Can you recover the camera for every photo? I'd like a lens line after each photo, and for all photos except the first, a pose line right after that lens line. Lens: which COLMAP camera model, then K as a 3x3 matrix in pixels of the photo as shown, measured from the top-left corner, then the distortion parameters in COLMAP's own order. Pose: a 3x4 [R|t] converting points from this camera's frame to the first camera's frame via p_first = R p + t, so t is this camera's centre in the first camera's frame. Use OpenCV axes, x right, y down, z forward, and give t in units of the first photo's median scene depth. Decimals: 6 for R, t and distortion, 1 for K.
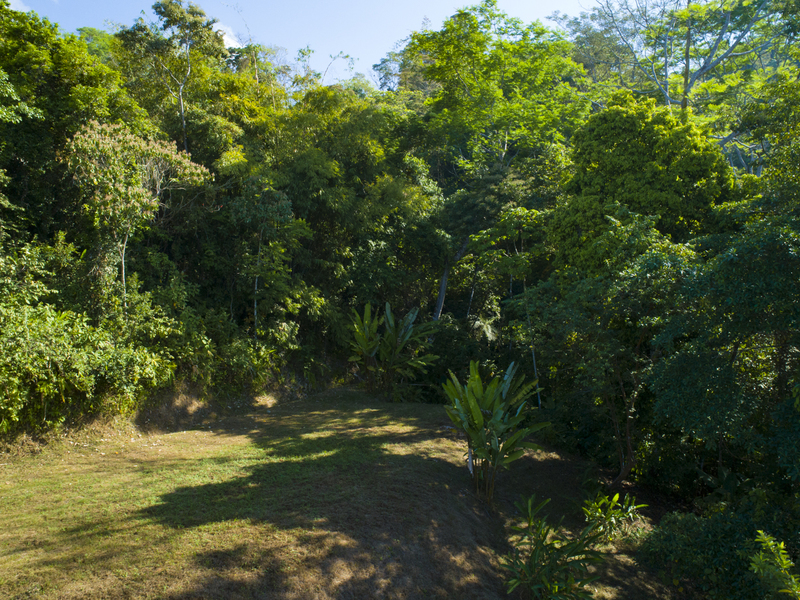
lens RADIAL K [[602.7, 0, 402.3], [0, 602.7, 298.9], [0, 0, 1]] dist [-0.026083, 0.010812]
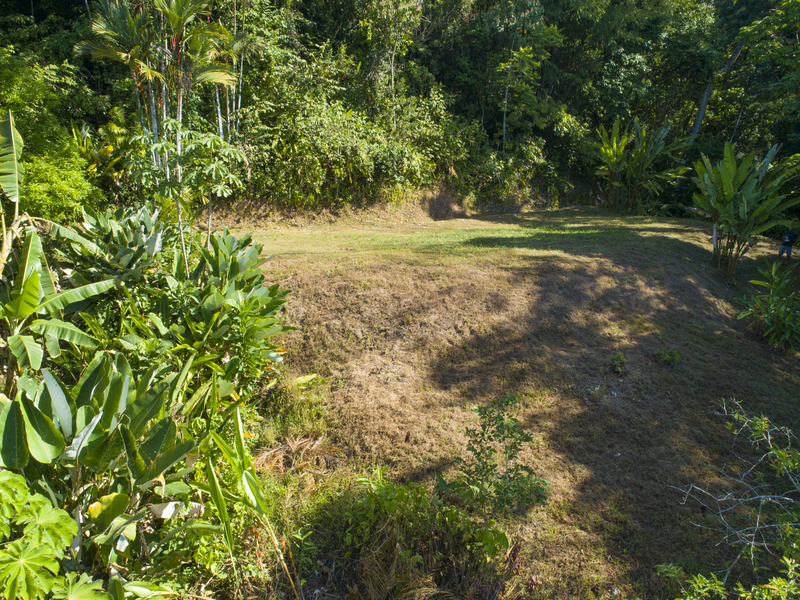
lens RADIAL K [[602.7, 0, 402.3], [0, 602.7, 298.9], [0, 0, 1]] dist [-0.026083, 0.010812]
pose [[0.925406, 0.078477, -0.370764, 0.005762], [0.003506, 0.976510, 0.215442, 0.115740], [0.378962, -0.200671, 0.903393, -0.102778]]
